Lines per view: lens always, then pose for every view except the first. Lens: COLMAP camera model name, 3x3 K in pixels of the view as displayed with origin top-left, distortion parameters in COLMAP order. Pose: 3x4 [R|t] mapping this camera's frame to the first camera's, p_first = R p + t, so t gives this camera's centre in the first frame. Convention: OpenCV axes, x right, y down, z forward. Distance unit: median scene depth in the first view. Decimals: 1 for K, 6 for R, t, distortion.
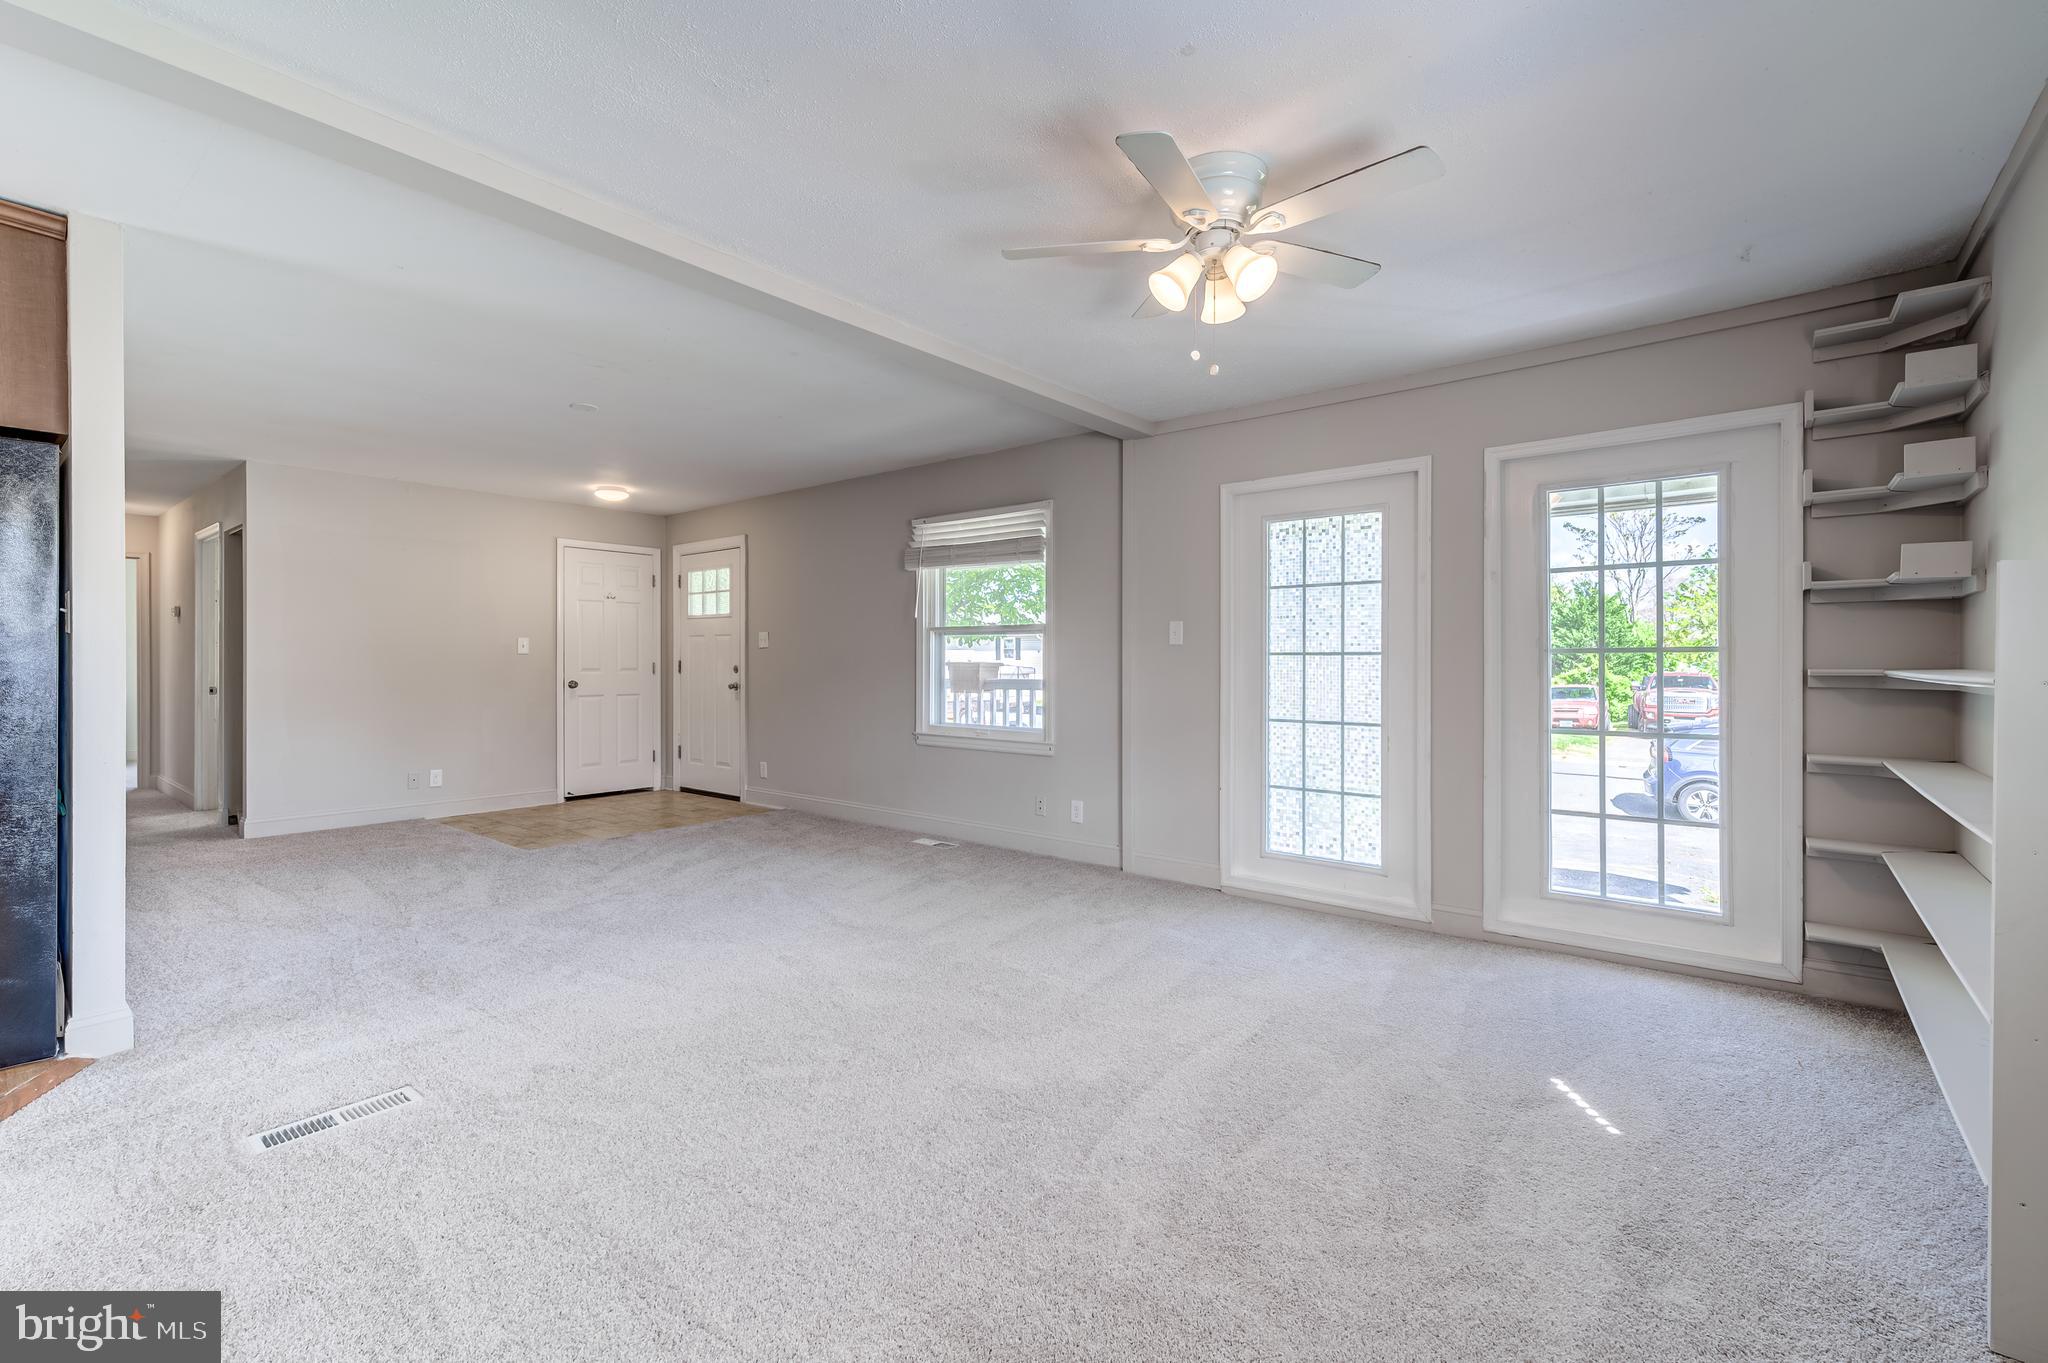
lens RADIAL K [[876.5, 0, 1014.4], [0, 876.5, 676.7], [0, 0, 1]] dist [-0.000744, 0.000124]
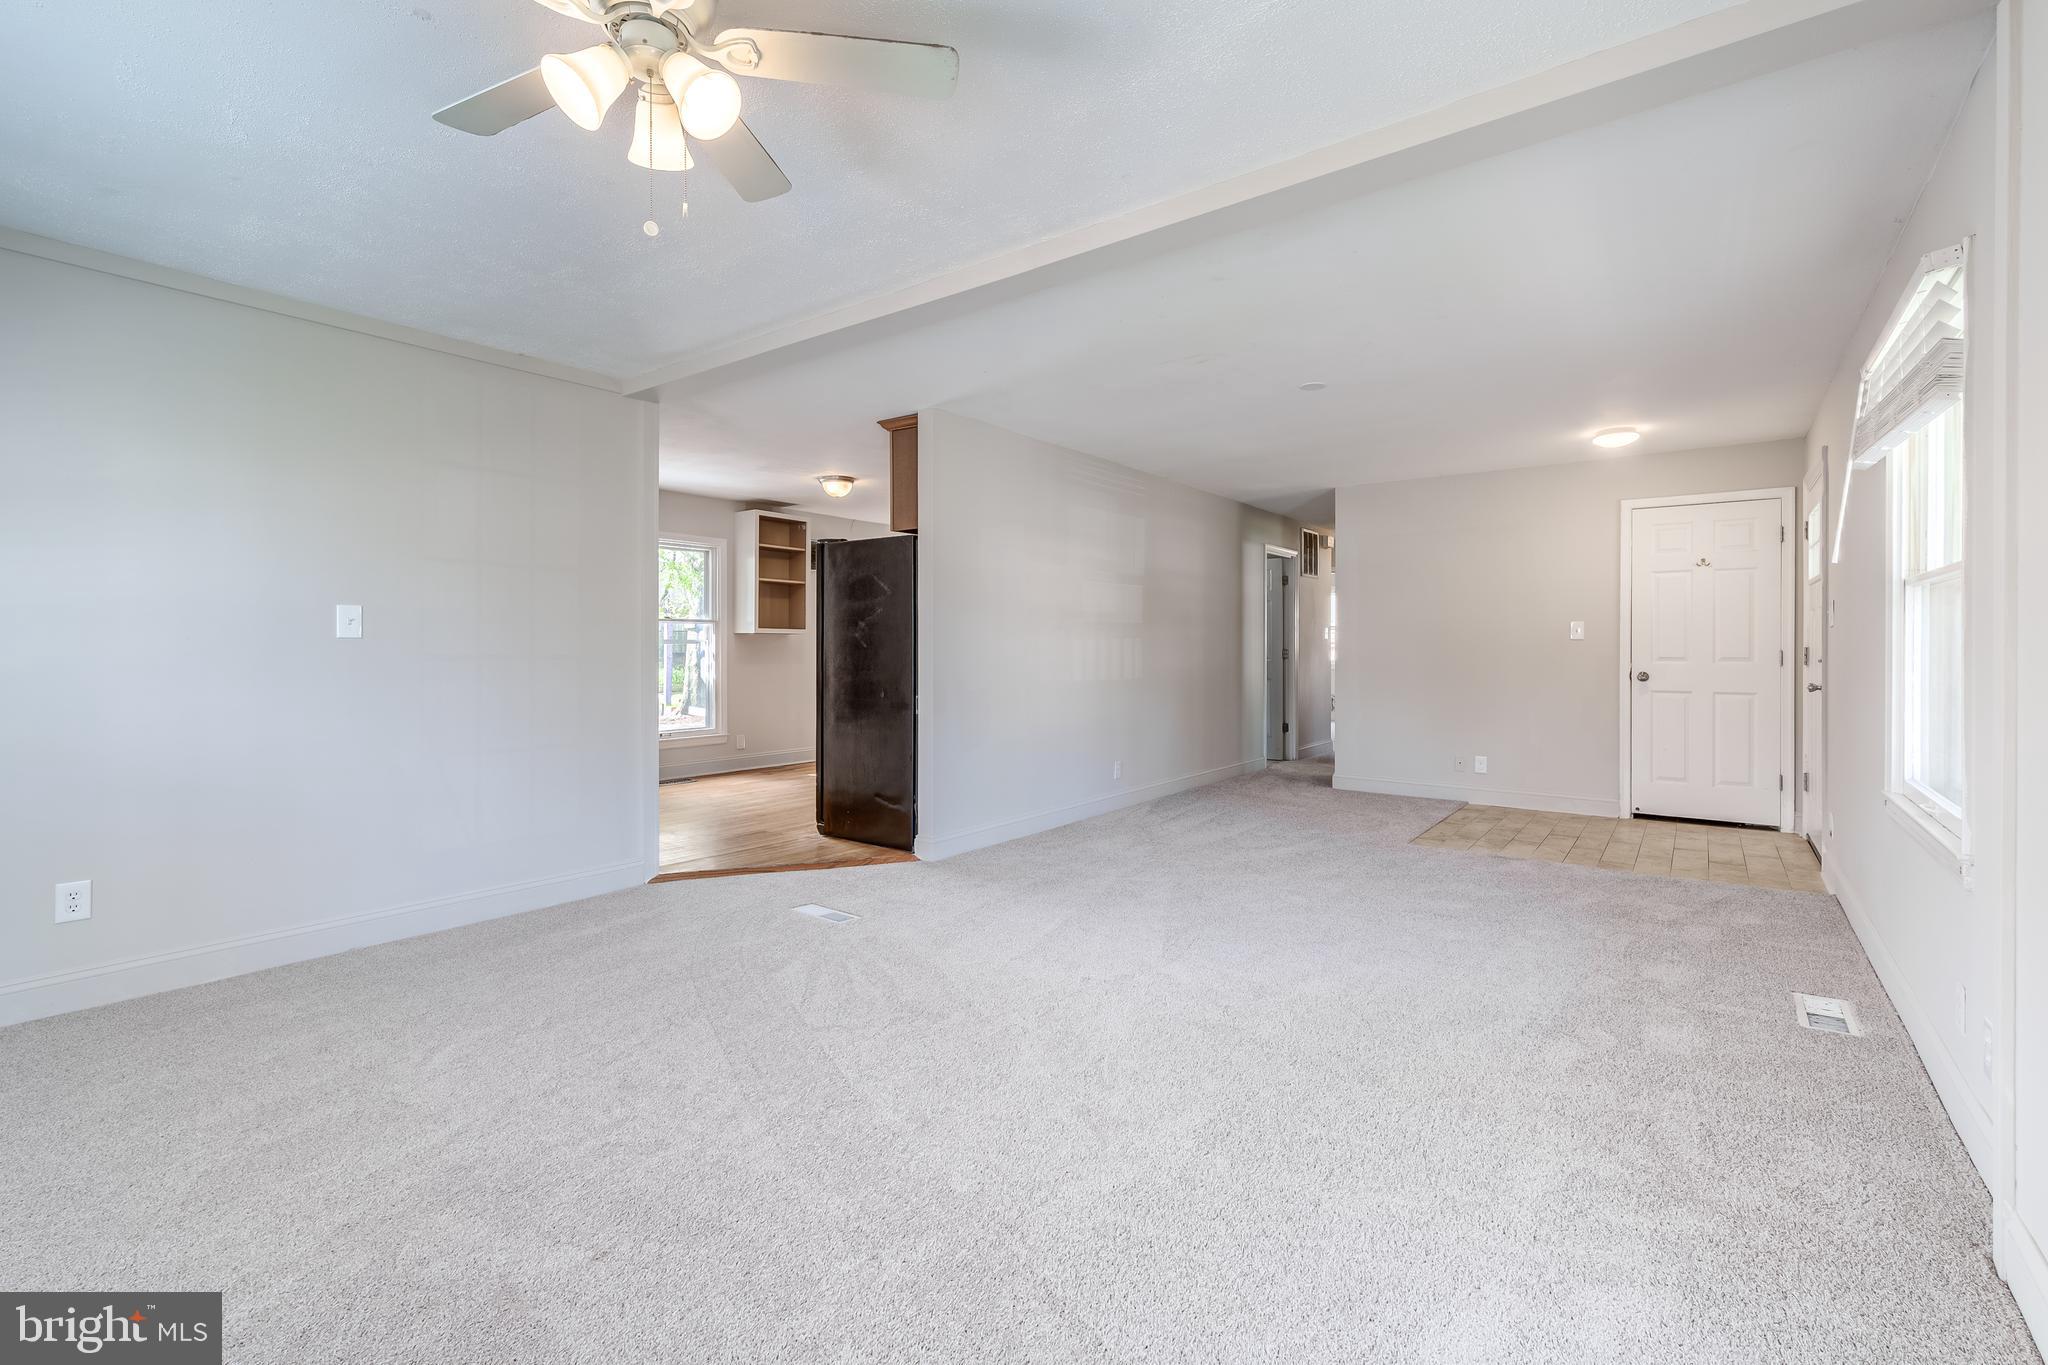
lens RADIAL K [[876.5, 0, 1014.4], [0, 876.5, 677.7], [0, 0, 1]] dist [-0.000744, 0.000124]
pose [[0.032972, 0.036836, -0.998777, 0.315616], [-0.014084, 0.999238, 0.036388, -0.012431], [0.999357, 0.012867, 0.033466, 0.430243]]
